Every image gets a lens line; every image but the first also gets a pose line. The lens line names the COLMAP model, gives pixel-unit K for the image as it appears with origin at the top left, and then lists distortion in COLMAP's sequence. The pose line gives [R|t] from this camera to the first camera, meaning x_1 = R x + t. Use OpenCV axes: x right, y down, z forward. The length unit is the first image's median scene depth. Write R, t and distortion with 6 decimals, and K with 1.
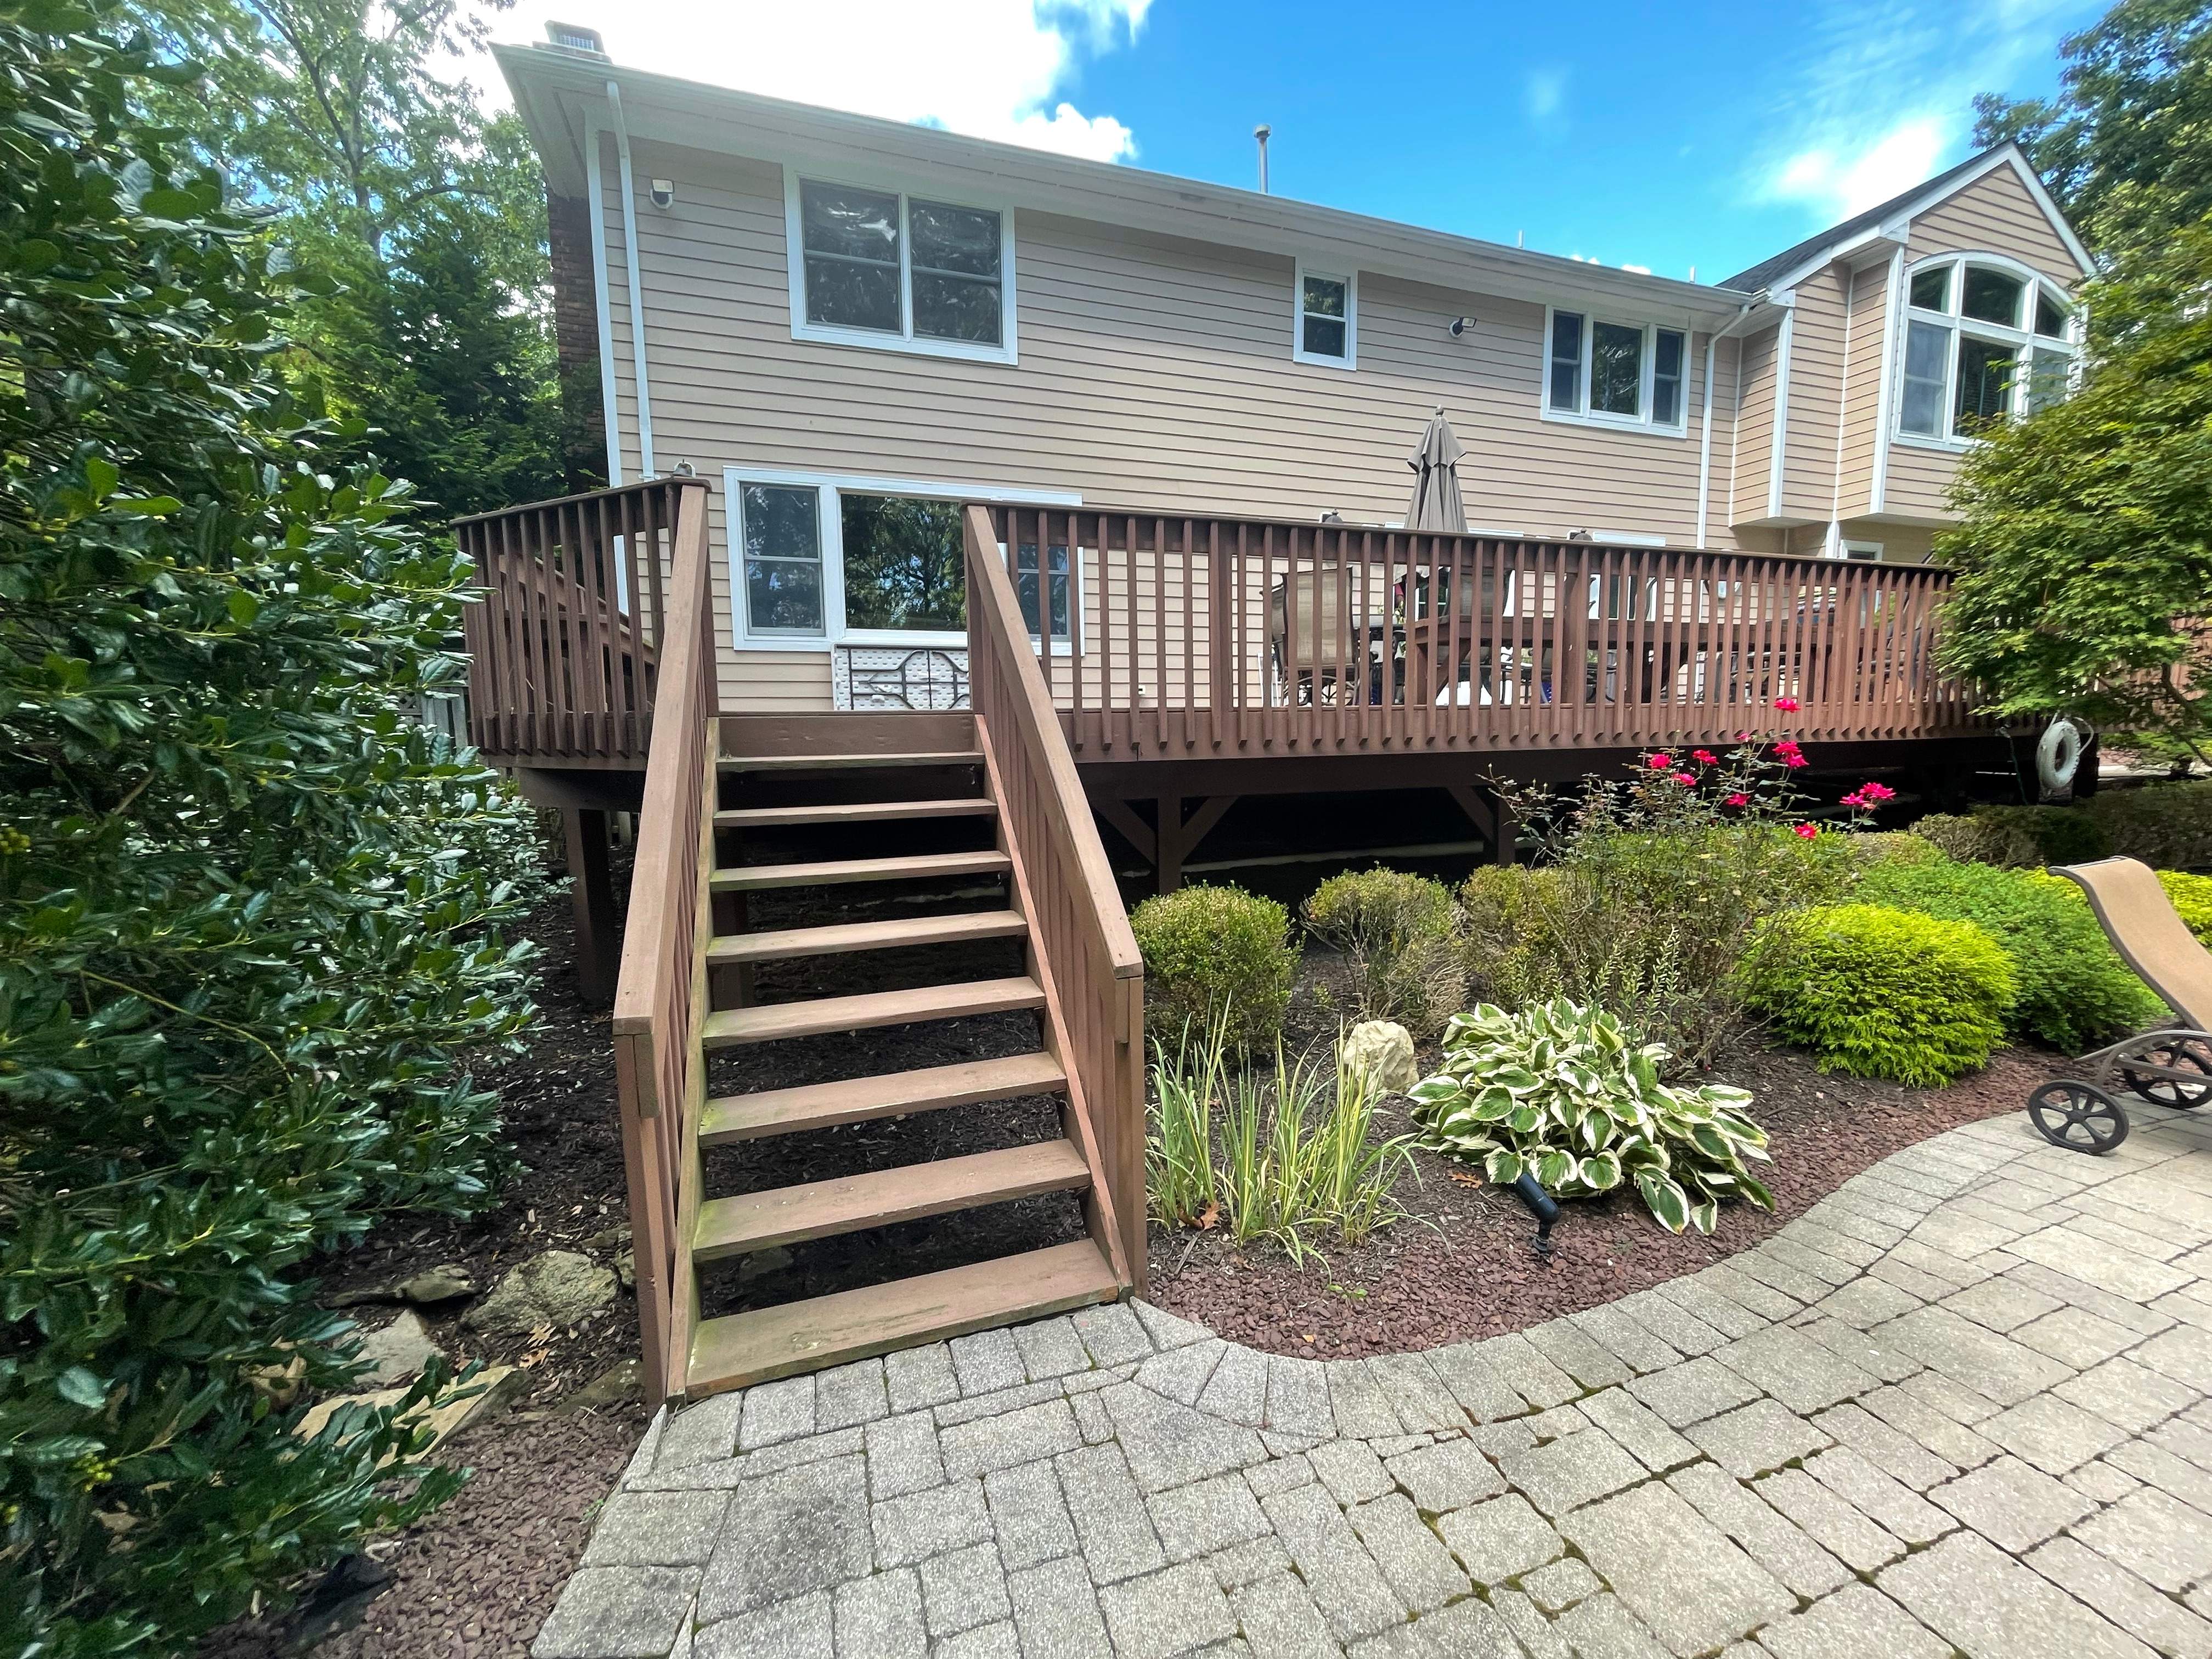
lens RADIAL K [[884.0, 0, 1106.9], [0, 884.0, 836.4], [0, 0, 1]] dist [-0.006058, -0.000175]
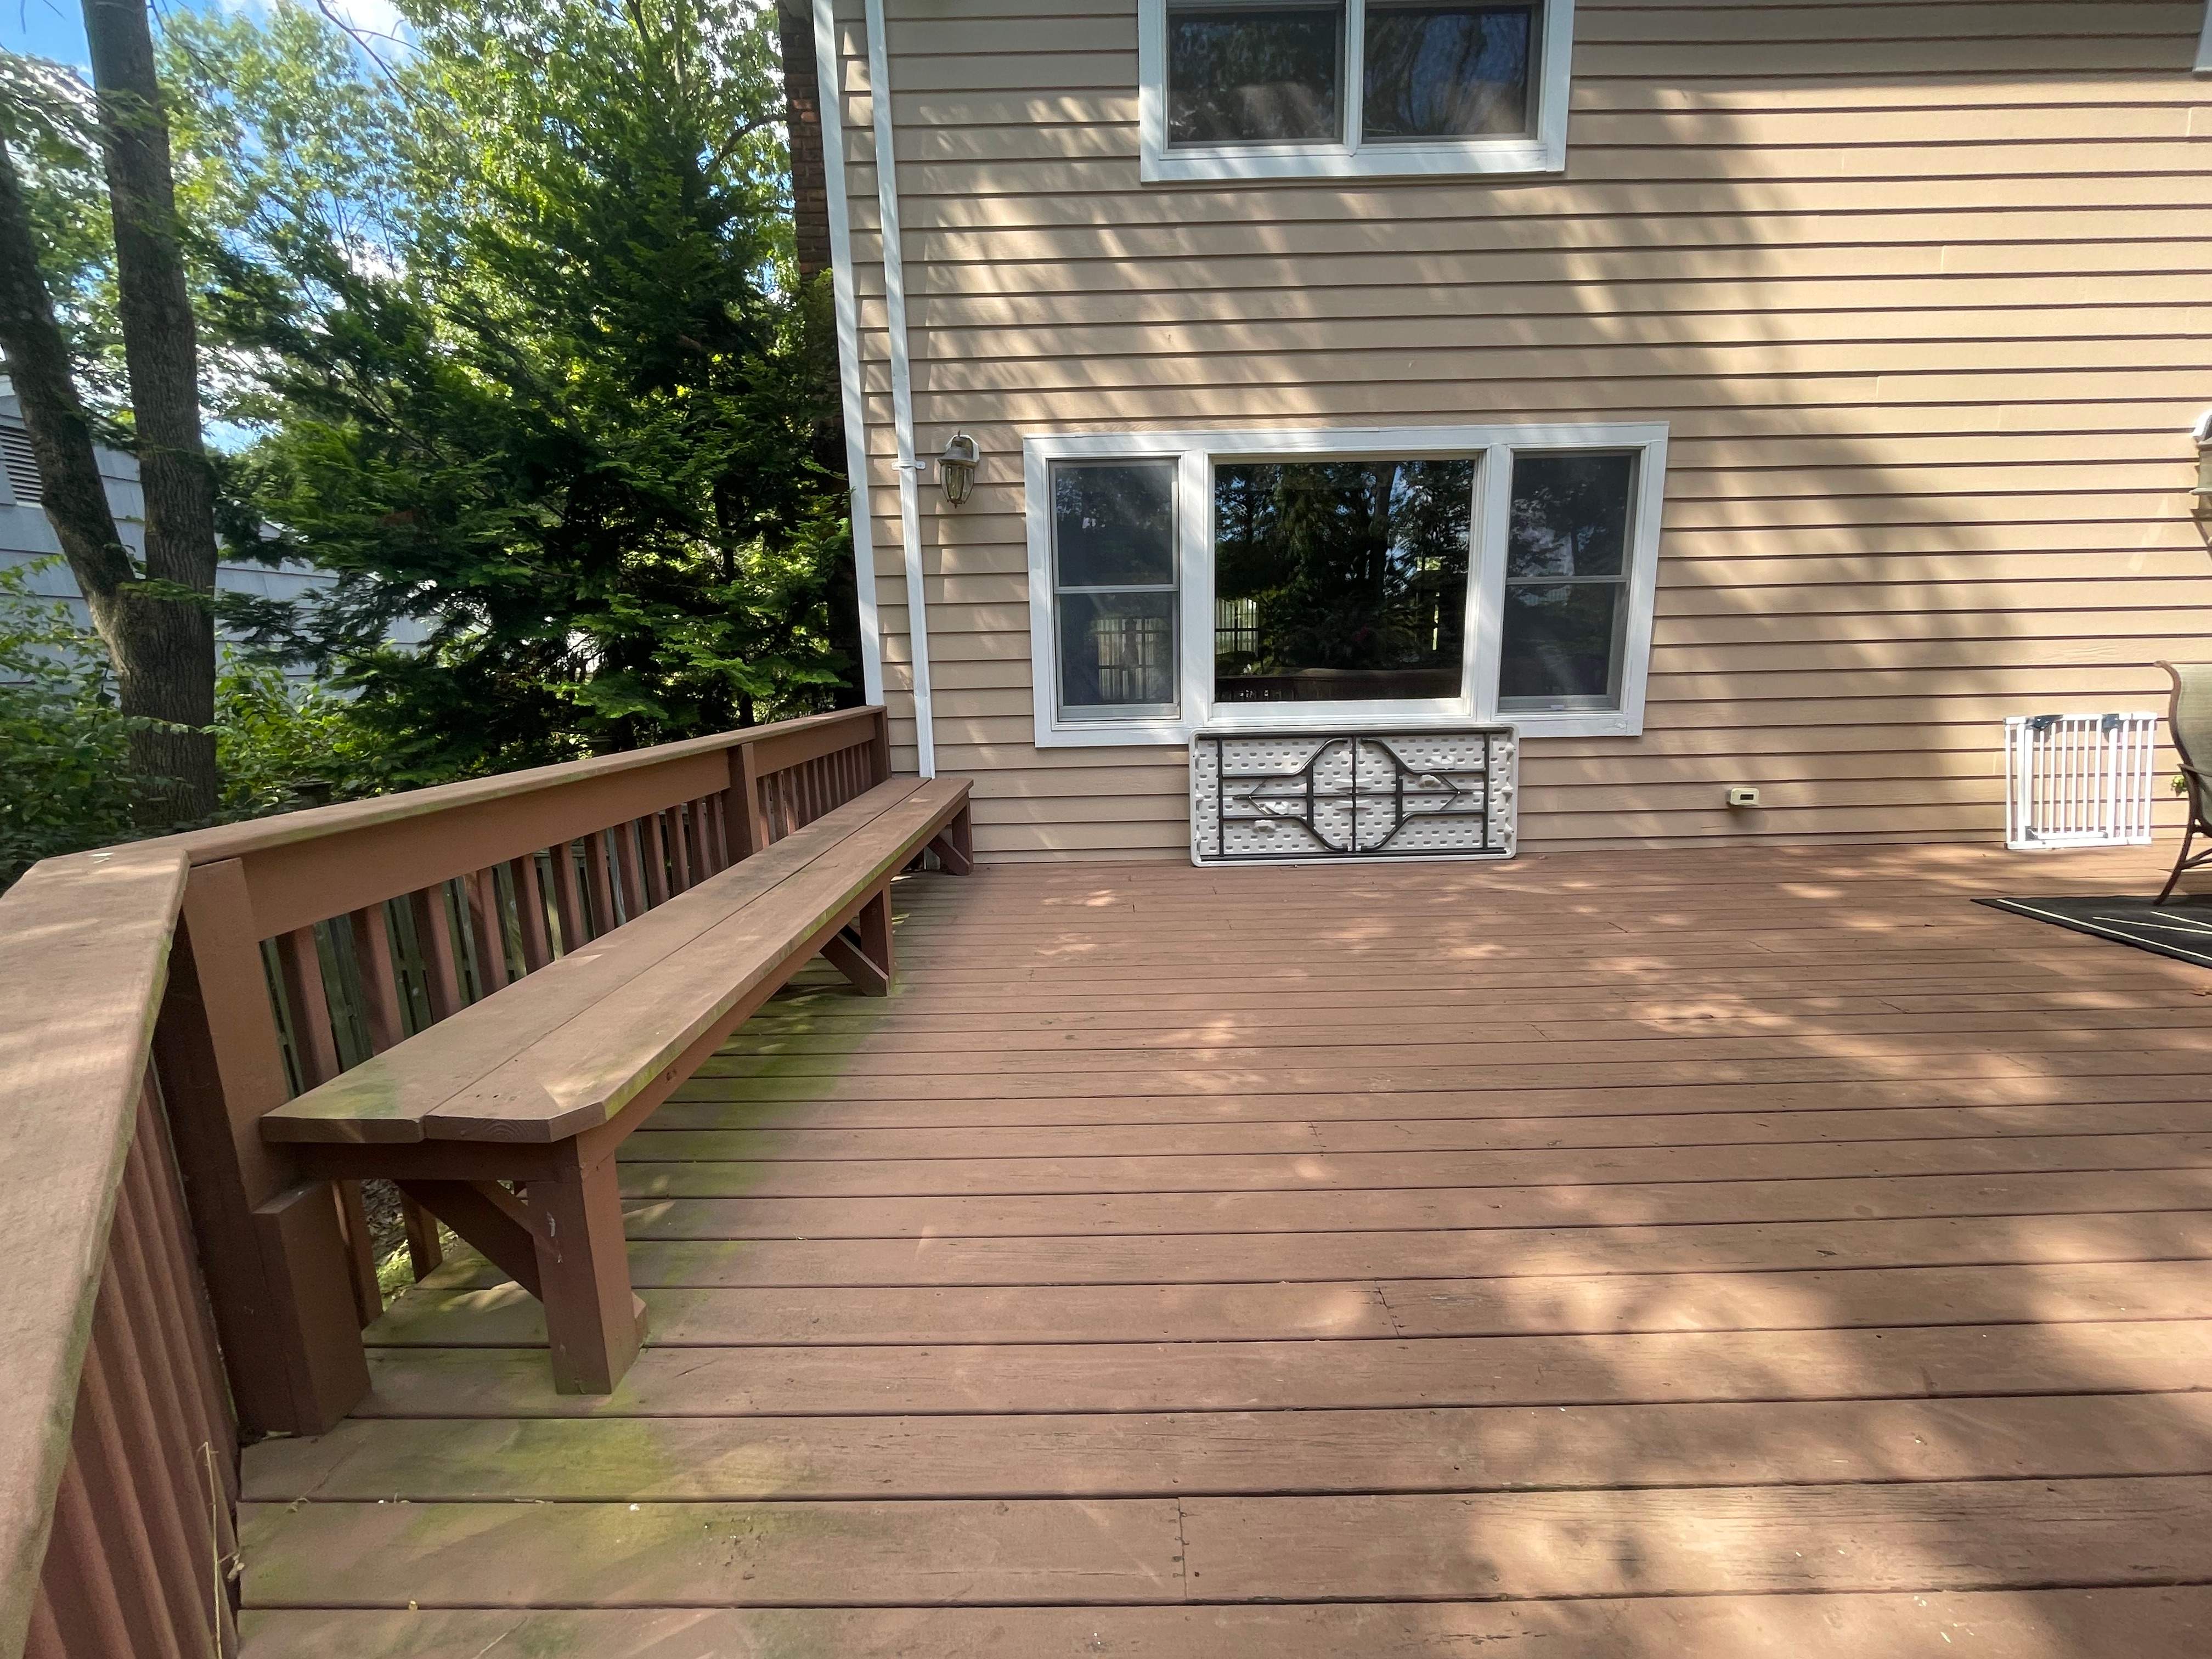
lens RADIAL K [[884.0, 0, 1110.3], [0, 884.0, 830.9], [0, 0, 1]] dist [-0.006058, -0.000175]
pose [[0.948406, 0.054801, -0.312286, -0.170515], [-0.024861, 0.994770, 0.099064, -0.203755], [0.316081, -0.086189, 0.944809, 0.410829]]
